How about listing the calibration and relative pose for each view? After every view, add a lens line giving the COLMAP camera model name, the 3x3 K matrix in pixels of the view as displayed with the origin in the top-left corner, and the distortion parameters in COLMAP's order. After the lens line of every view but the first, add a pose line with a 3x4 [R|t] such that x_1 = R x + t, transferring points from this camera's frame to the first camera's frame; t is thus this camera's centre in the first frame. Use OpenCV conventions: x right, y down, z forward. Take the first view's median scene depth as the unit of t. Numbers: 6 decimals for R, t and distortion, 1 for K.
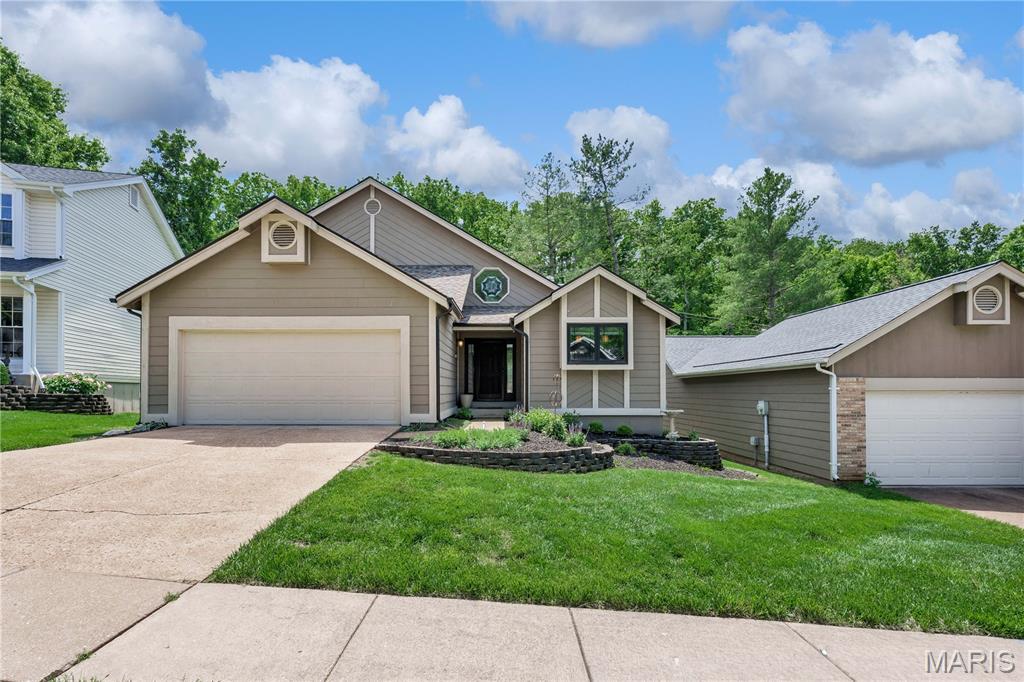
lens RADIAL K [[485.5, 0, 509.8], [0, 485.5, 389.2], [0, 0, 1]] dist [-0.000929, -0.000109]
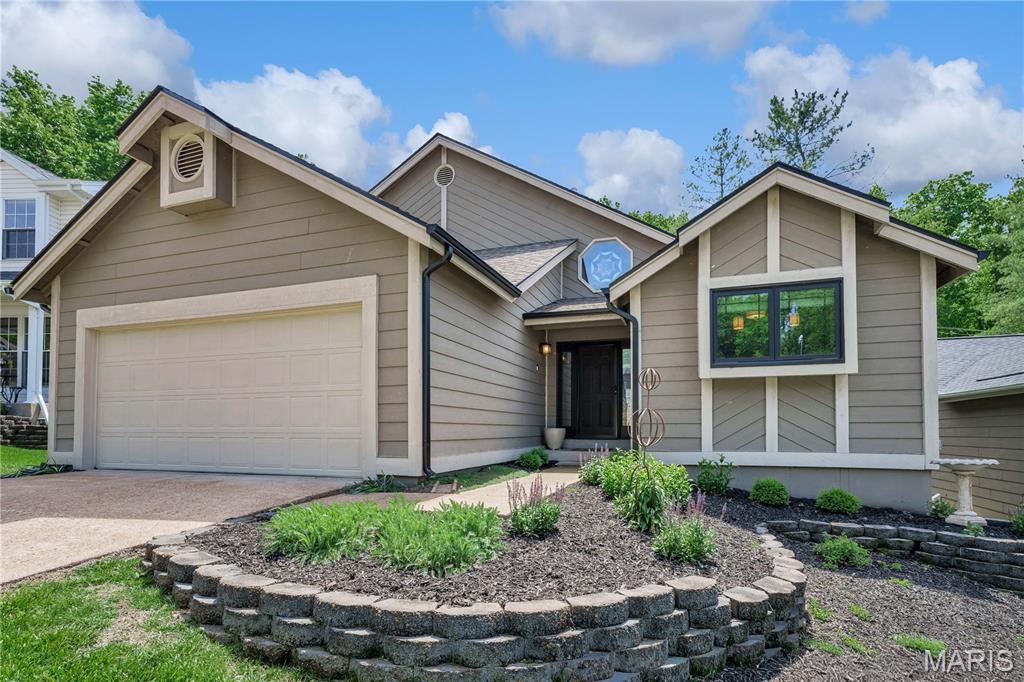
lens RADIAL K [[512.7, 0, 515.5], [0, 512.7, 424.8], [0, 0, 1]] dist [0.001012, 0.000088]
pose [[0.947979, -0.003008, -0.318318, 0.093789], [0.000311, 0.999964, -0.008525, 0.015240], [0.318332, 0.007982, 0.947946, 0.407505]]
